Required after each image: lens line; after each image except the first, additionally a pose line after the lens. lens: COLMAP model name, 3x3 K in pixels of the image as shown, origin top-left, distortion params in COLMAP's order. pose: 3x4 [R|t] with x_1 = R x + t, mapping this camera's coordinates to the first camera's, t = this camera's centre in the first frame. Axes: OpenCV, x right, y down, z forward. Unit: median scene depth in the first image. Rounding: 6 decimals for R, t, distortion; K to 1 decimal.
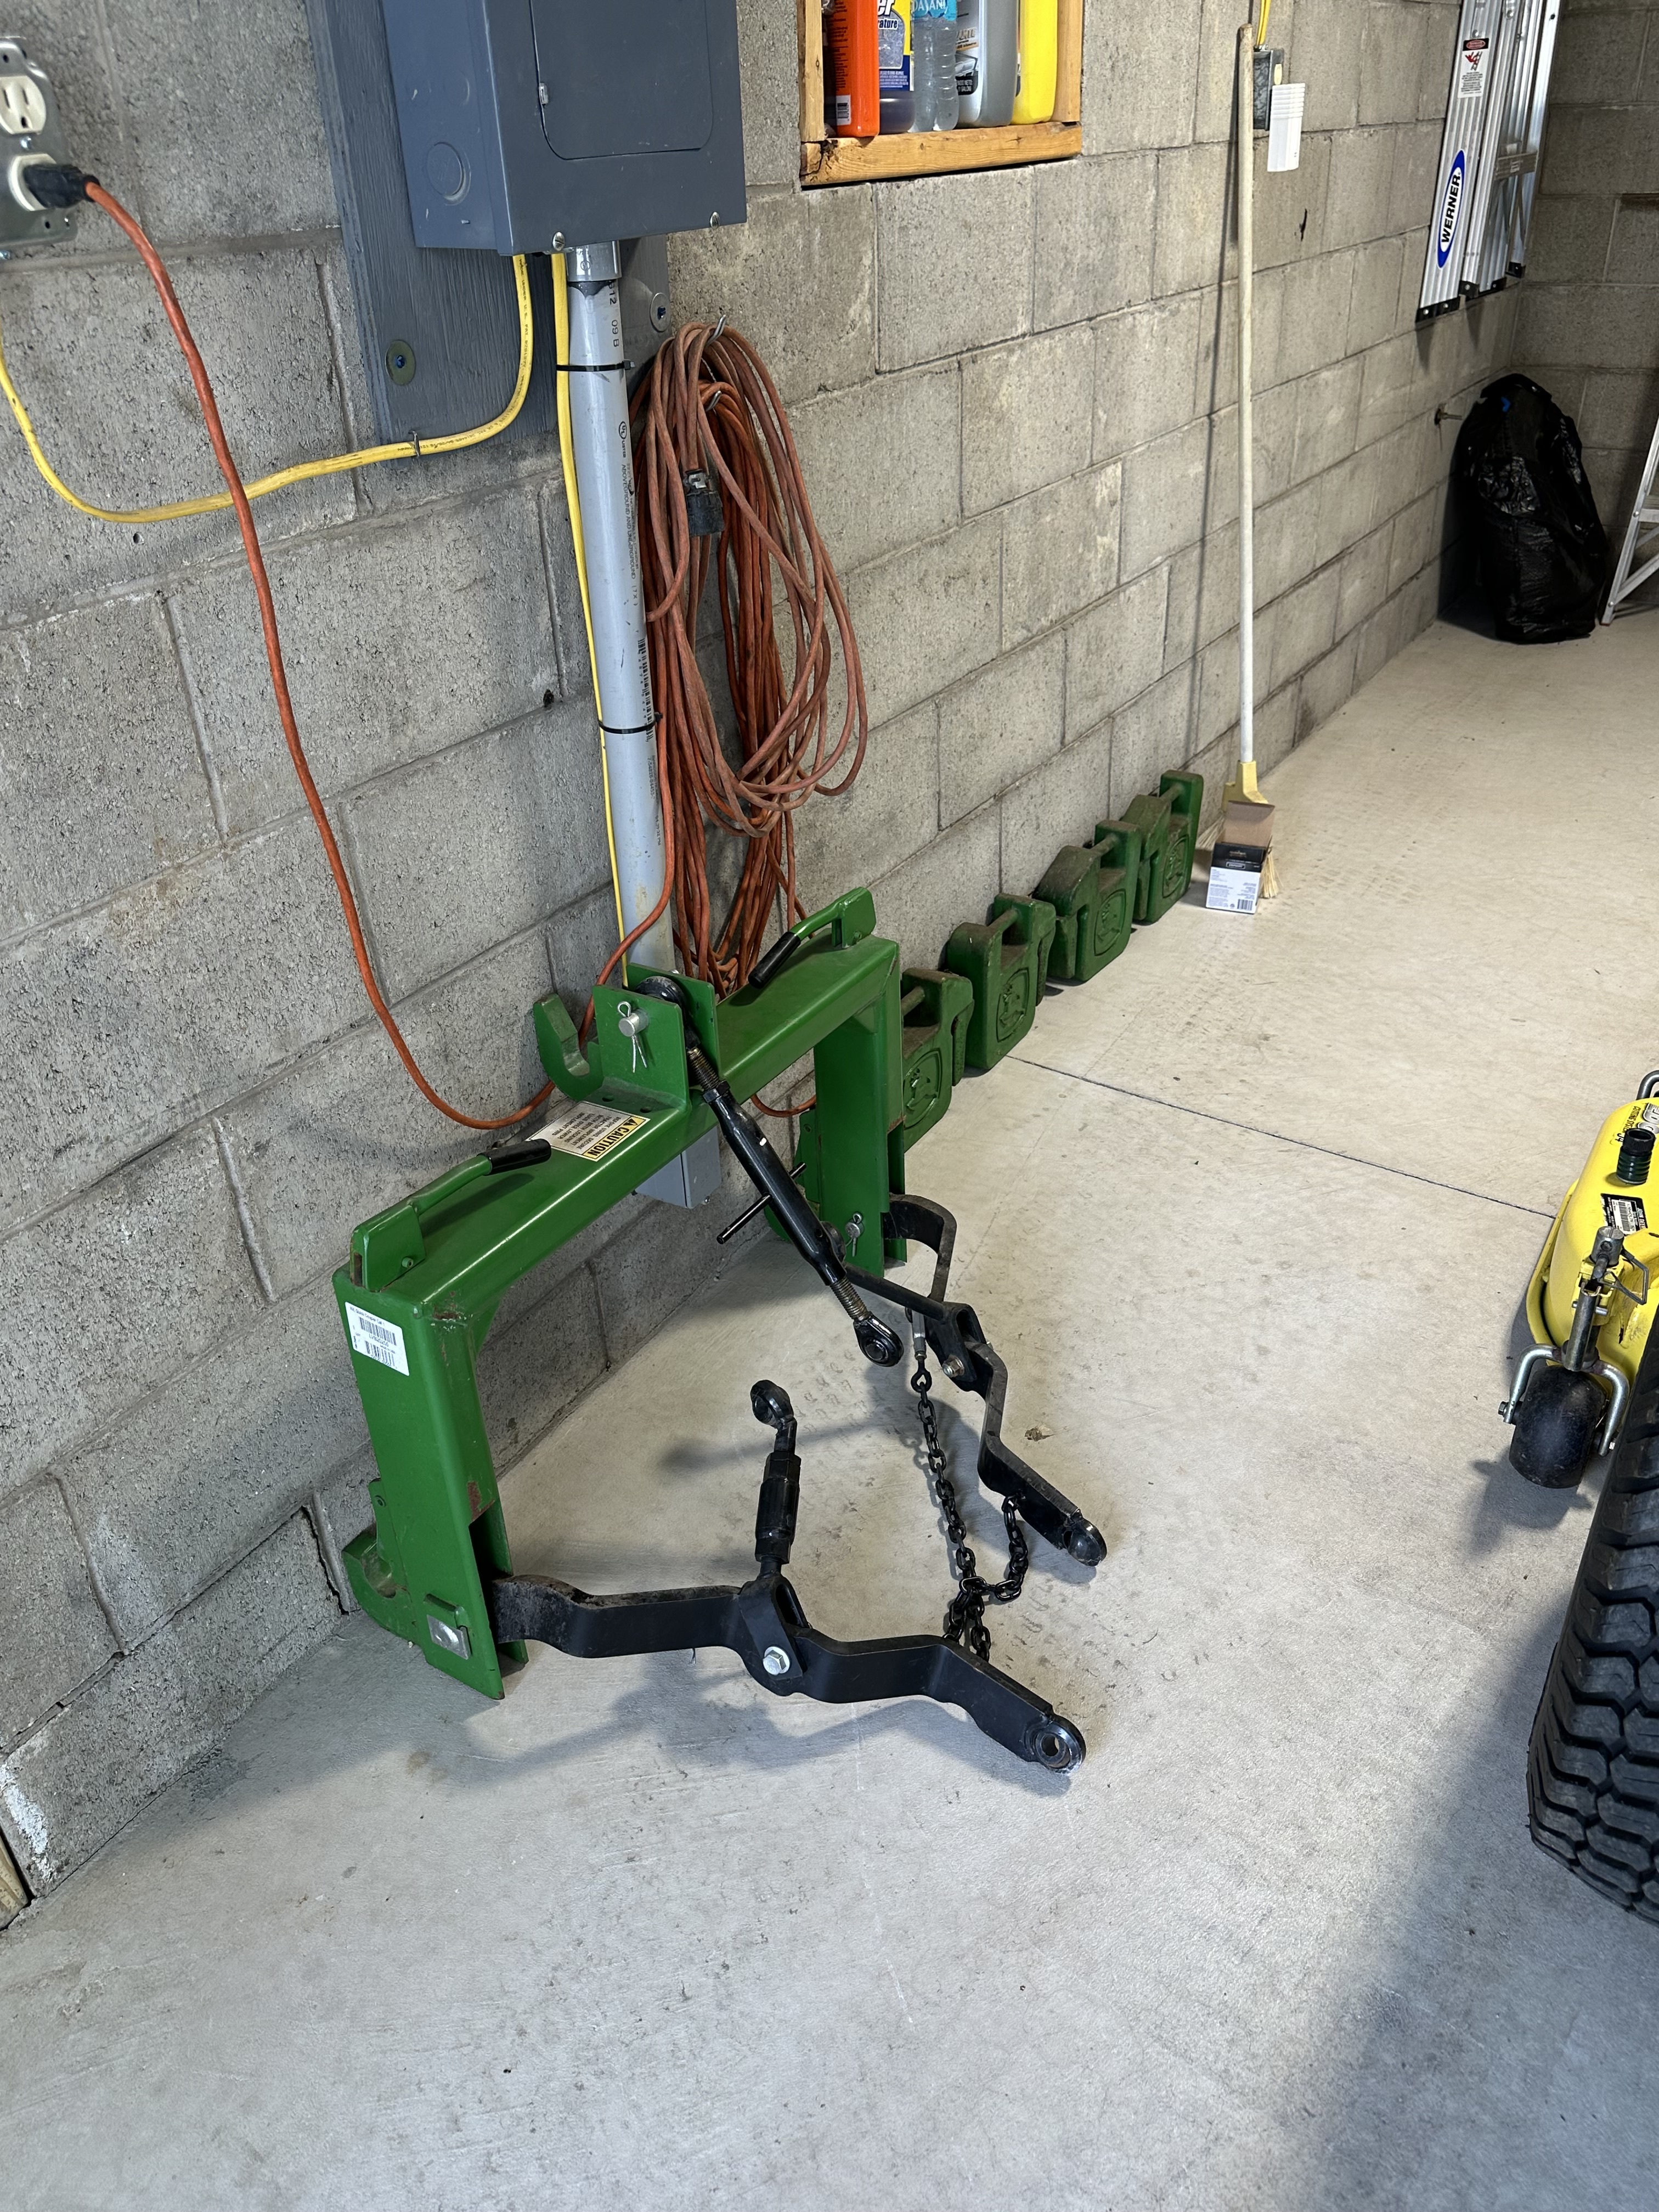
lens RADIAL K [[1674.5, 0, 836.8], [0, 1674.5, 1104.4], [0, 0, 1]] dist [0.001151, -0.004301]
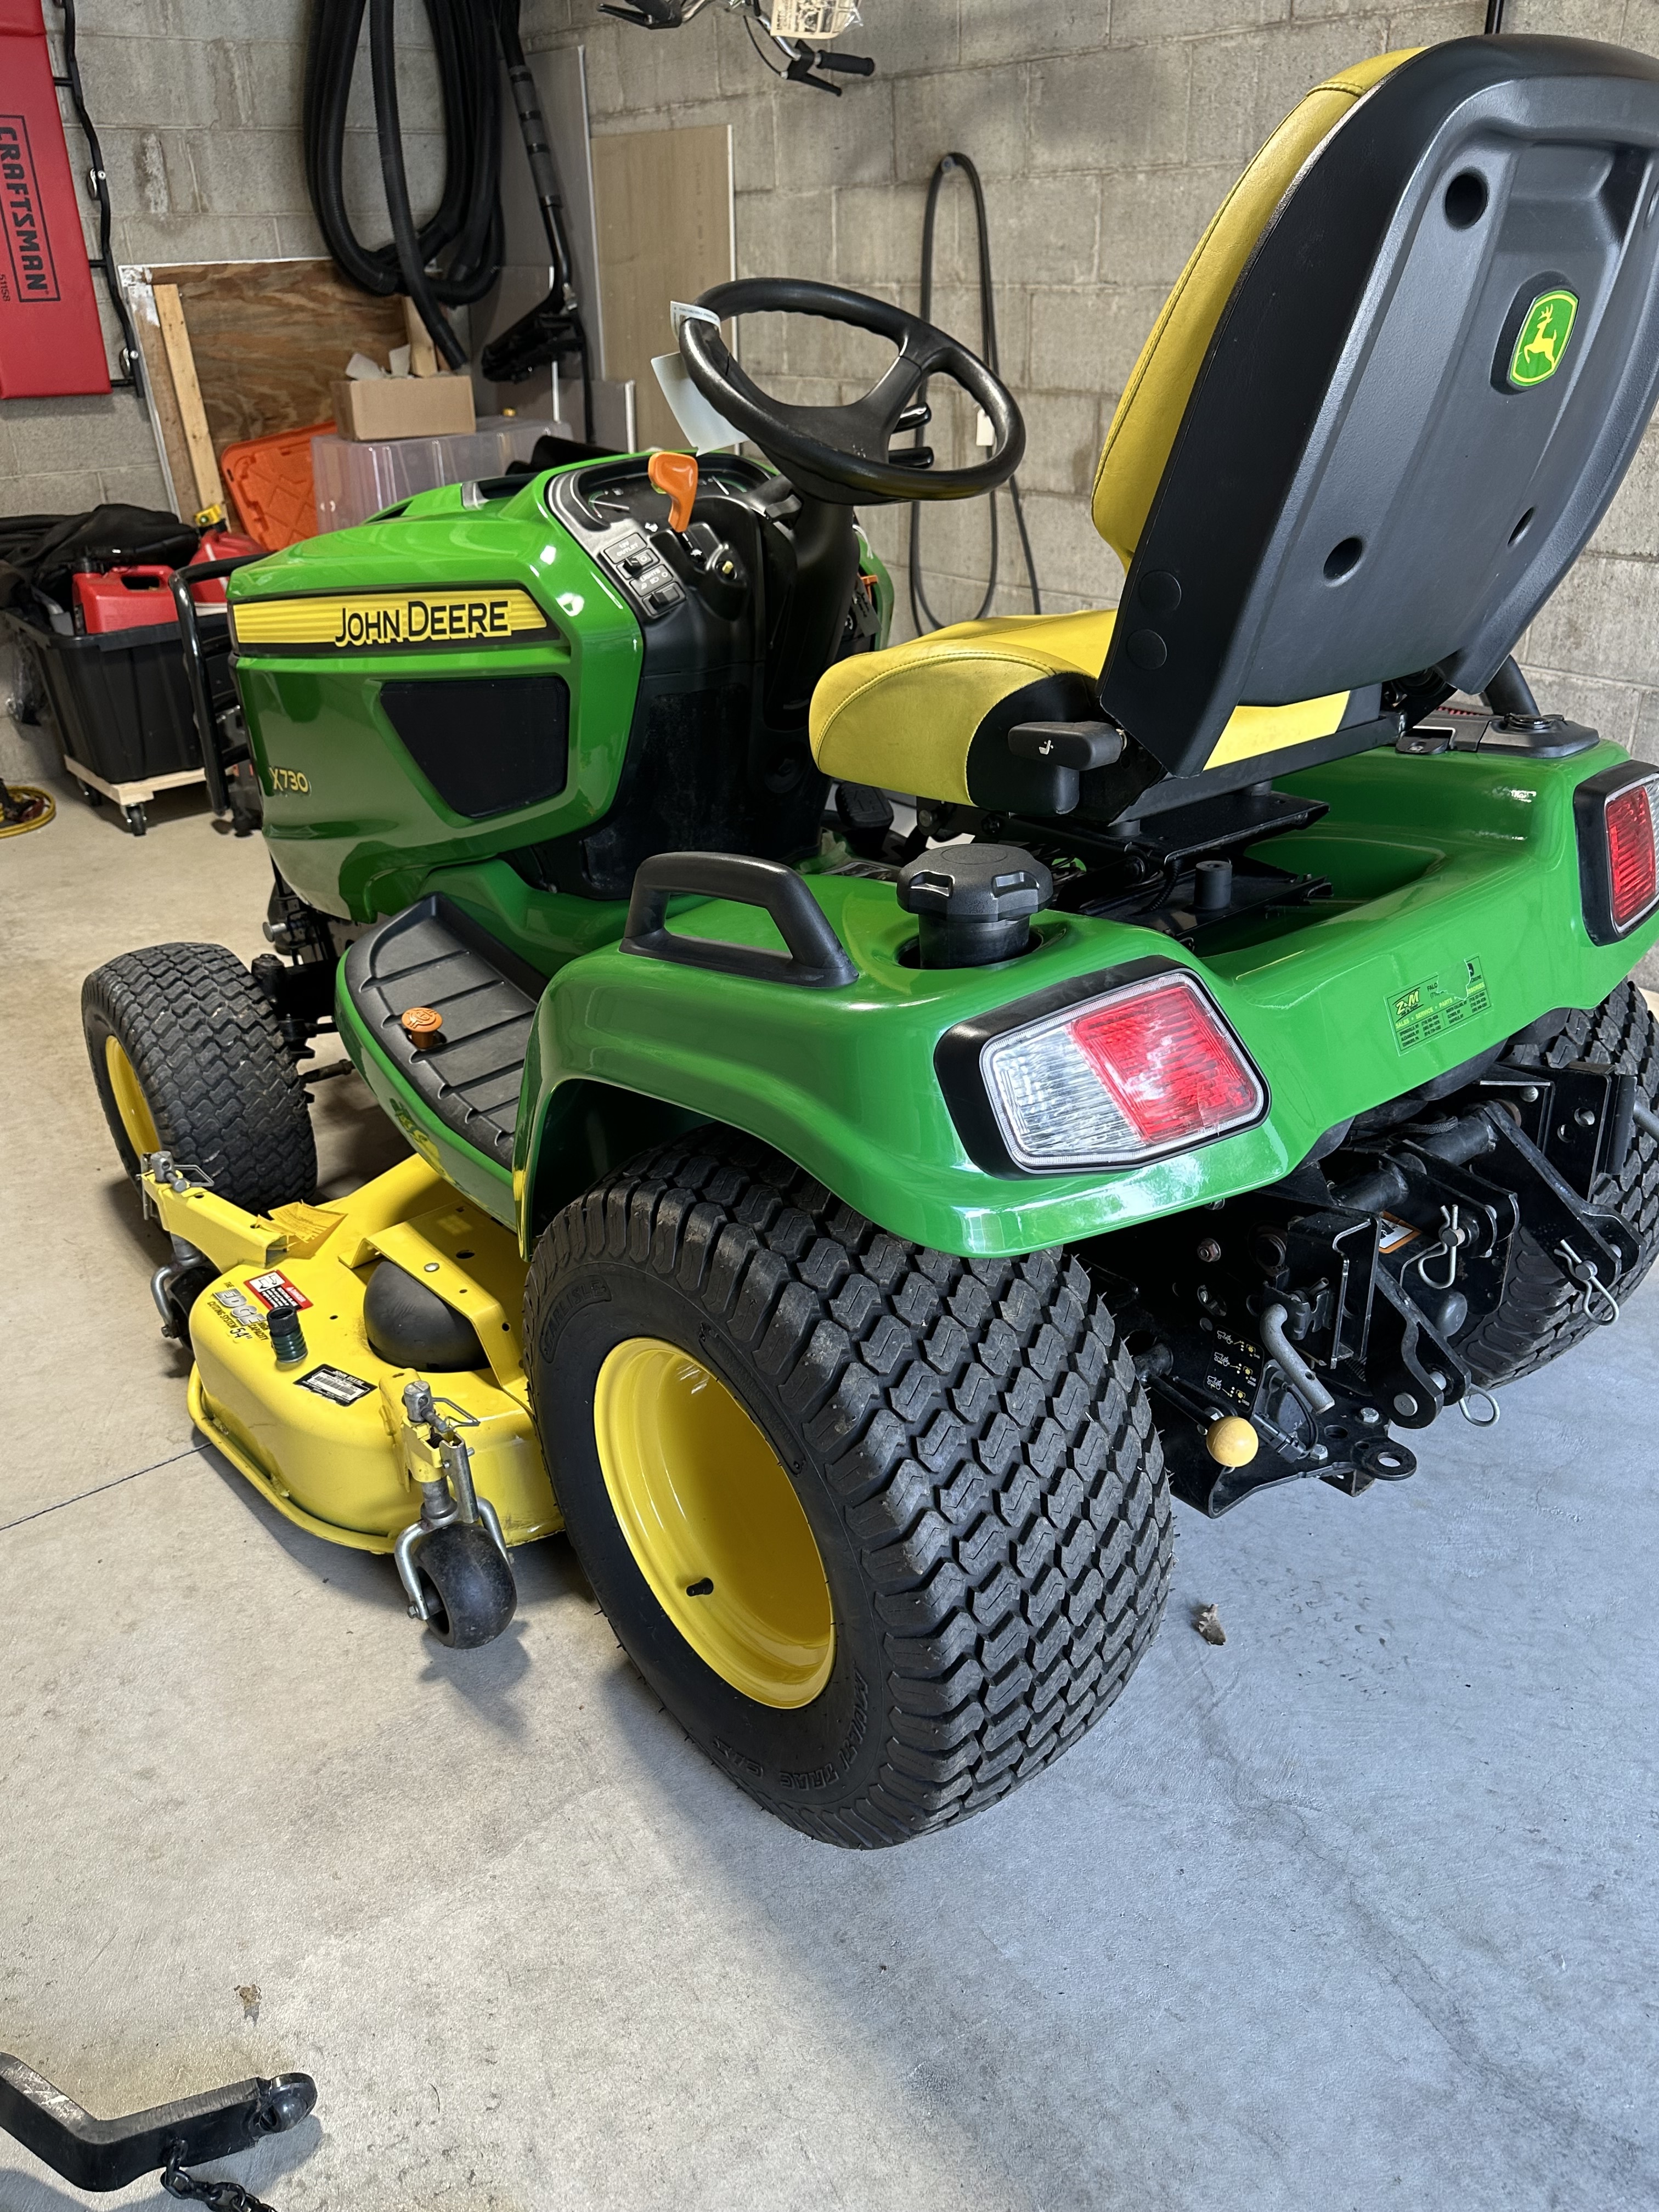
lens RADIAL K [[1674.5, 0, 833.5], [0, 1674.5, 1113.0], [0, 0, 1]] dist [0.001151, -0.004301]
pose [[0.297179, -0.407469, 0.863512, -0.247889], [0.498945, 0.837343, 0.223408, -0.155741], [-0.814088, 0.364453, 0.452145, 0.297151]]
